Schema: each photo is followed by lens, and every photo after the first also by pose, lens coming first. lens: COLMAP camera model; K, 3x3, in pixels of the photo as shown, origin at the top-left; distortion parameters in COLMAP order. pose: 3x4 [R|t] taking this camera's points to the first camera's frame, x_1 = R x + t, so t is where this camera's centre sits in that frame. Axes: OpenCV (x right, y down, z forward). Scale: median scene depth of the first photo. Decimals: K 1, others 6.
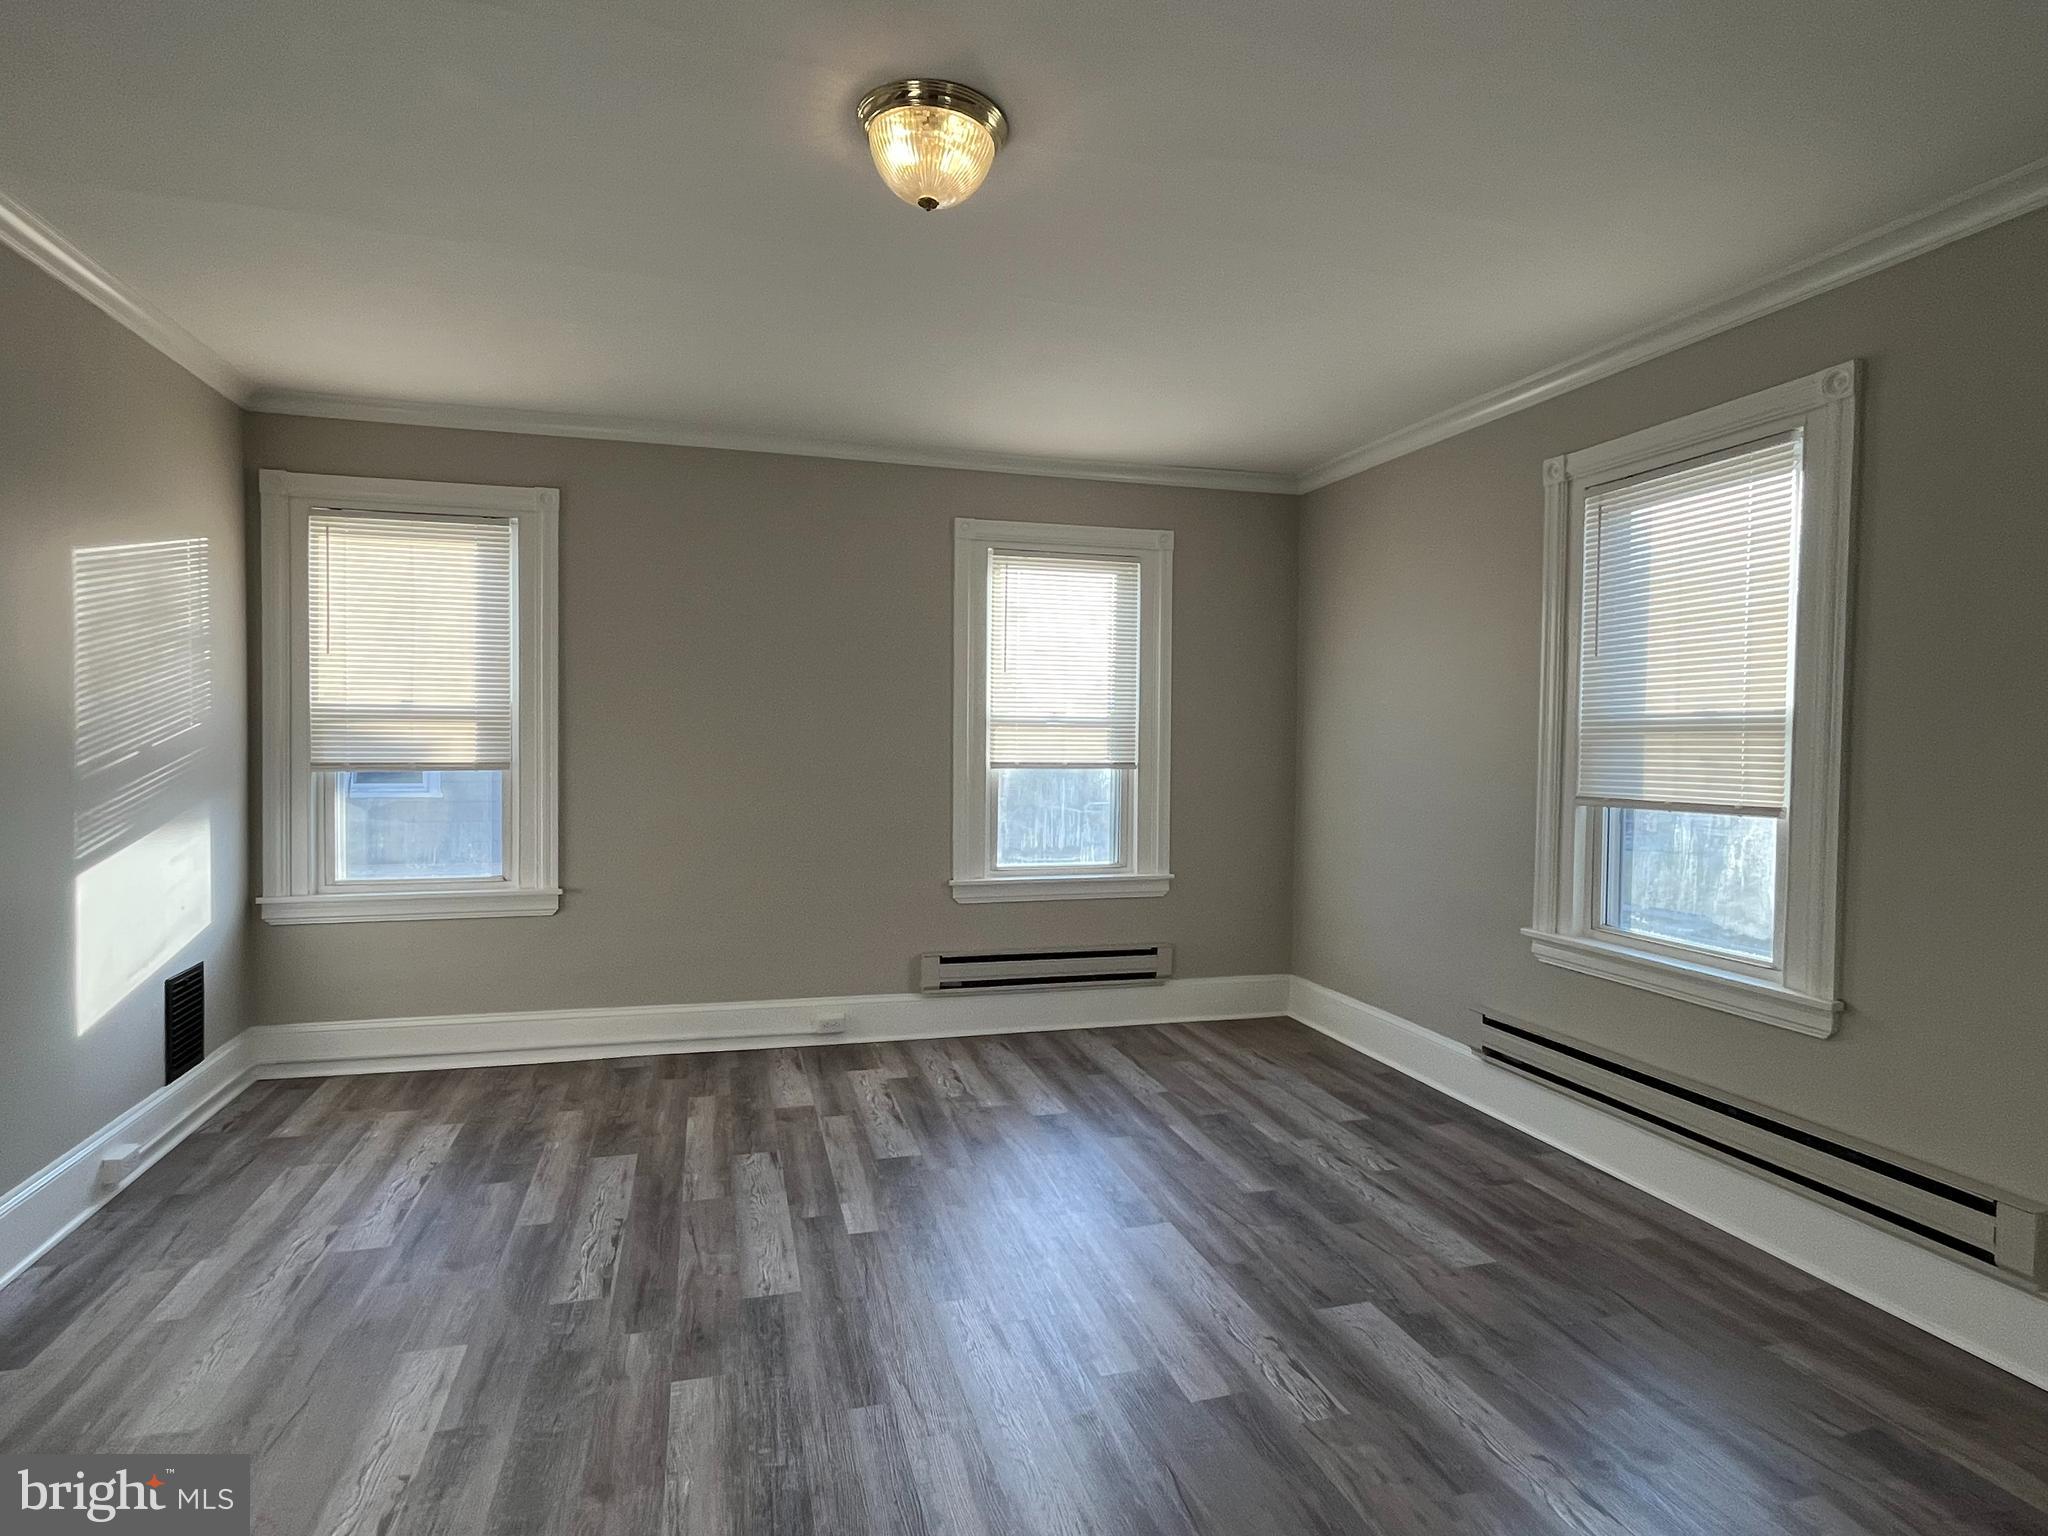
lens RADIAL K [[1063.8, 0, 1024.1], [0, 1063.8, 778.1], [0, 0, 1]] dist [-0.000030, 0.000143]
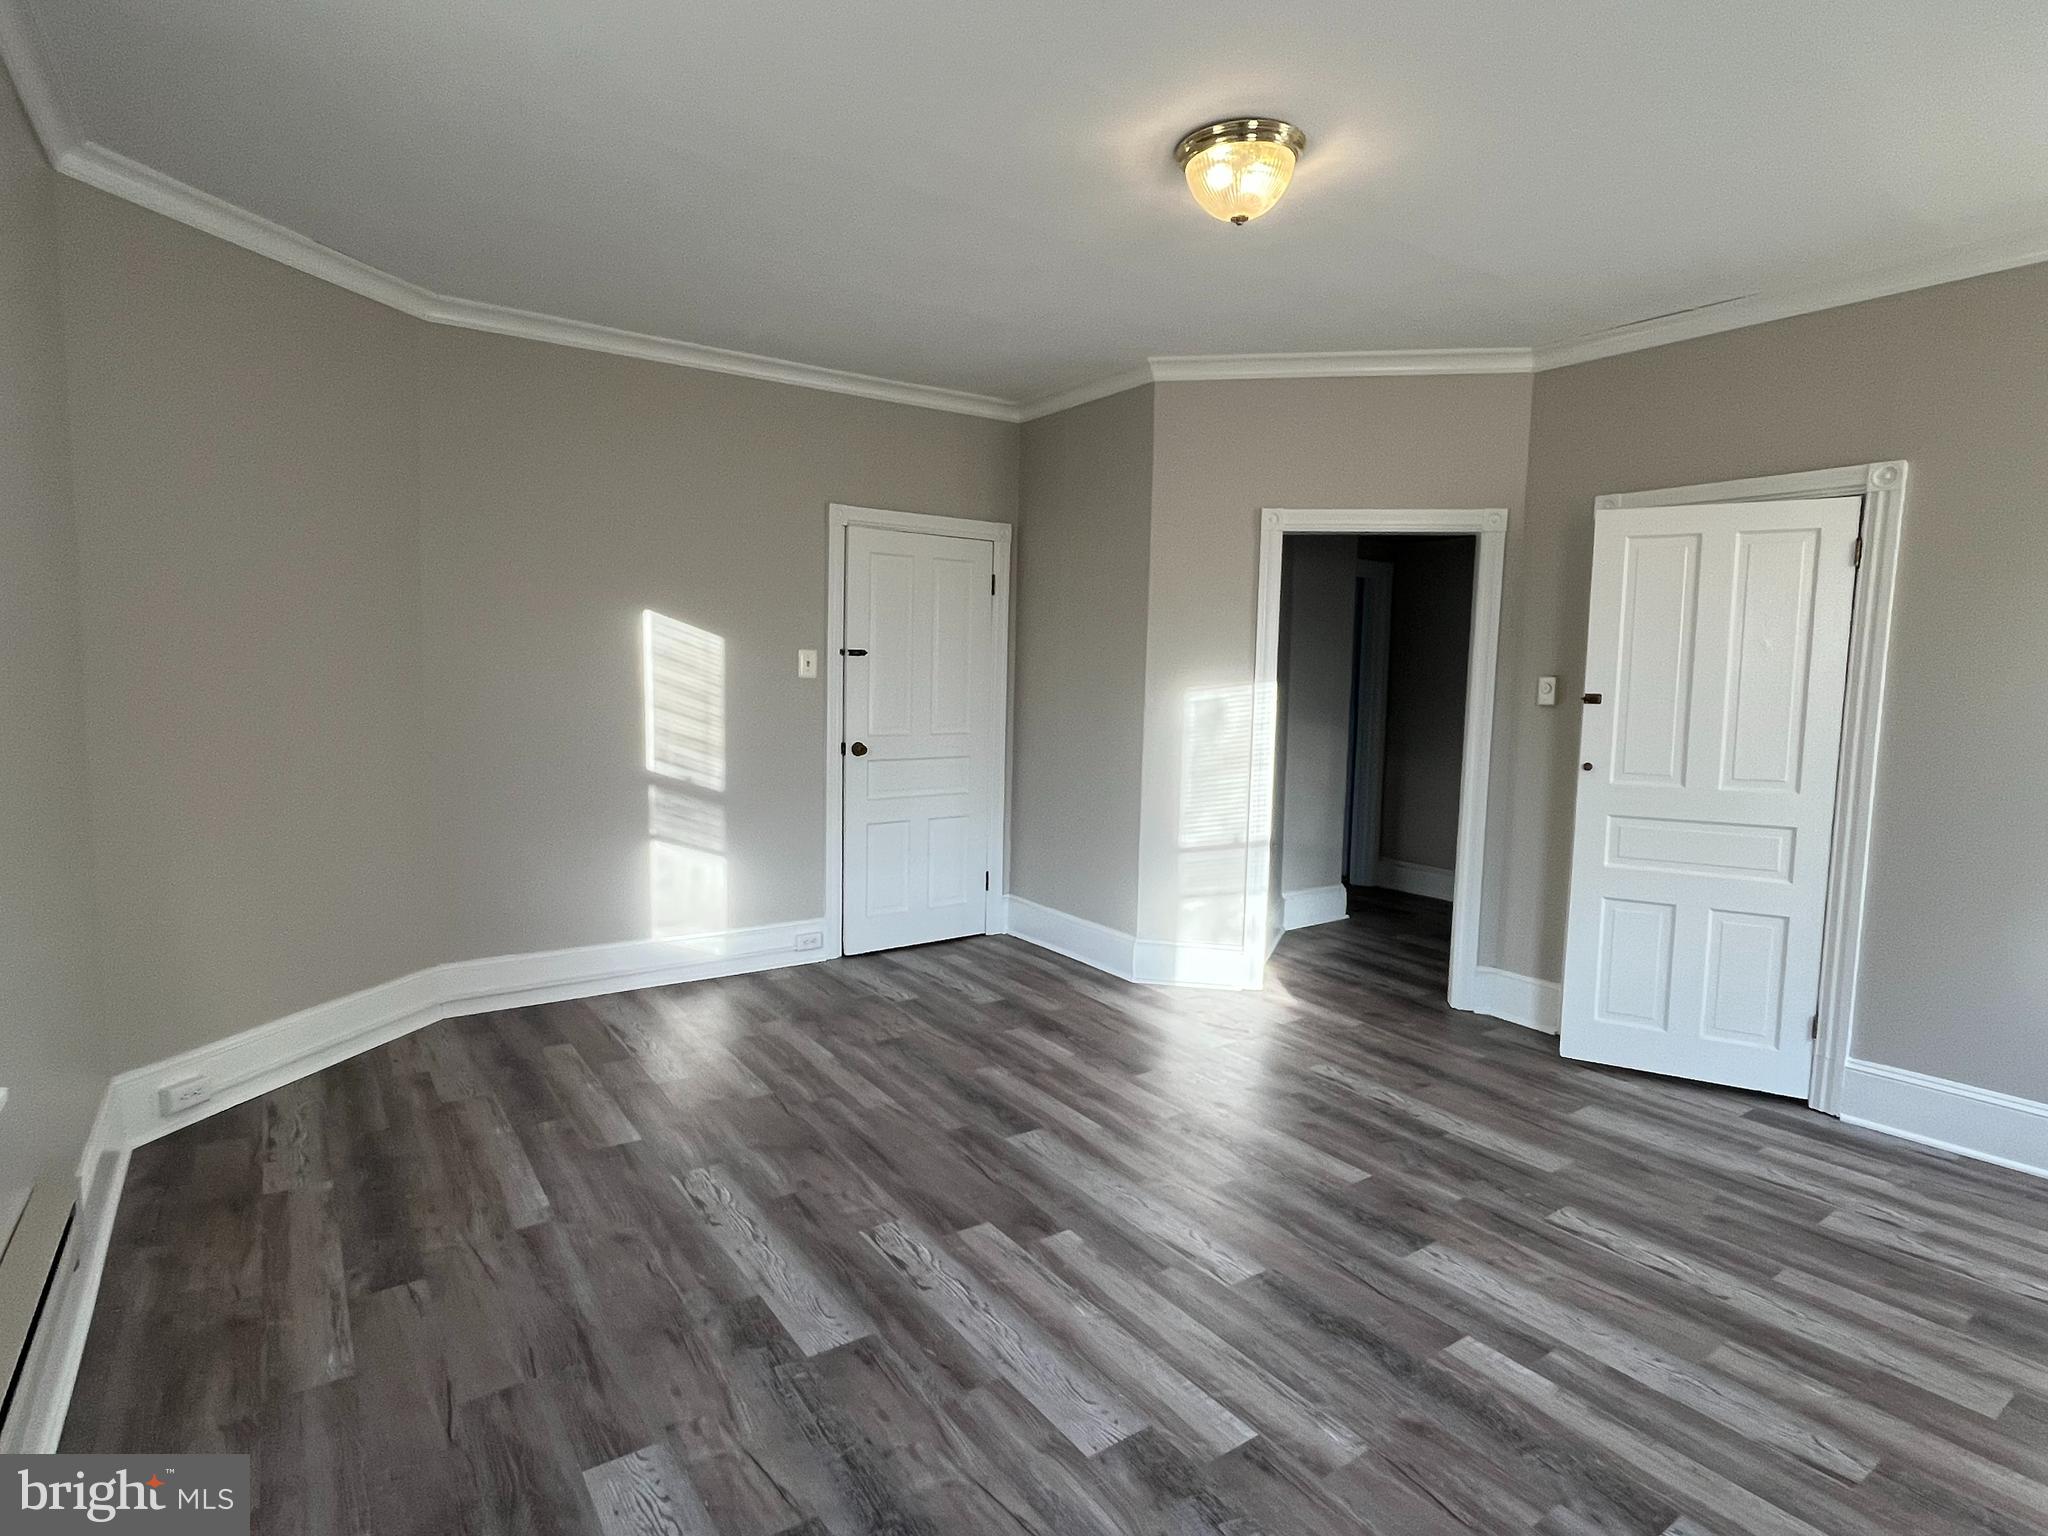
lens RADIAL K [[1063.8, 0, 1022.9], [0, 1063.8, 757.5], [0, 0, 1]] dist [-0.000030, 0.000143]
pose [[-0.944954, -0.006584, -0.327136, 0.451137], [-0.047667, 0.991902, 0.117725, -0.065841], [0.323711, 0.126838, -0.937616, 1.810317]]
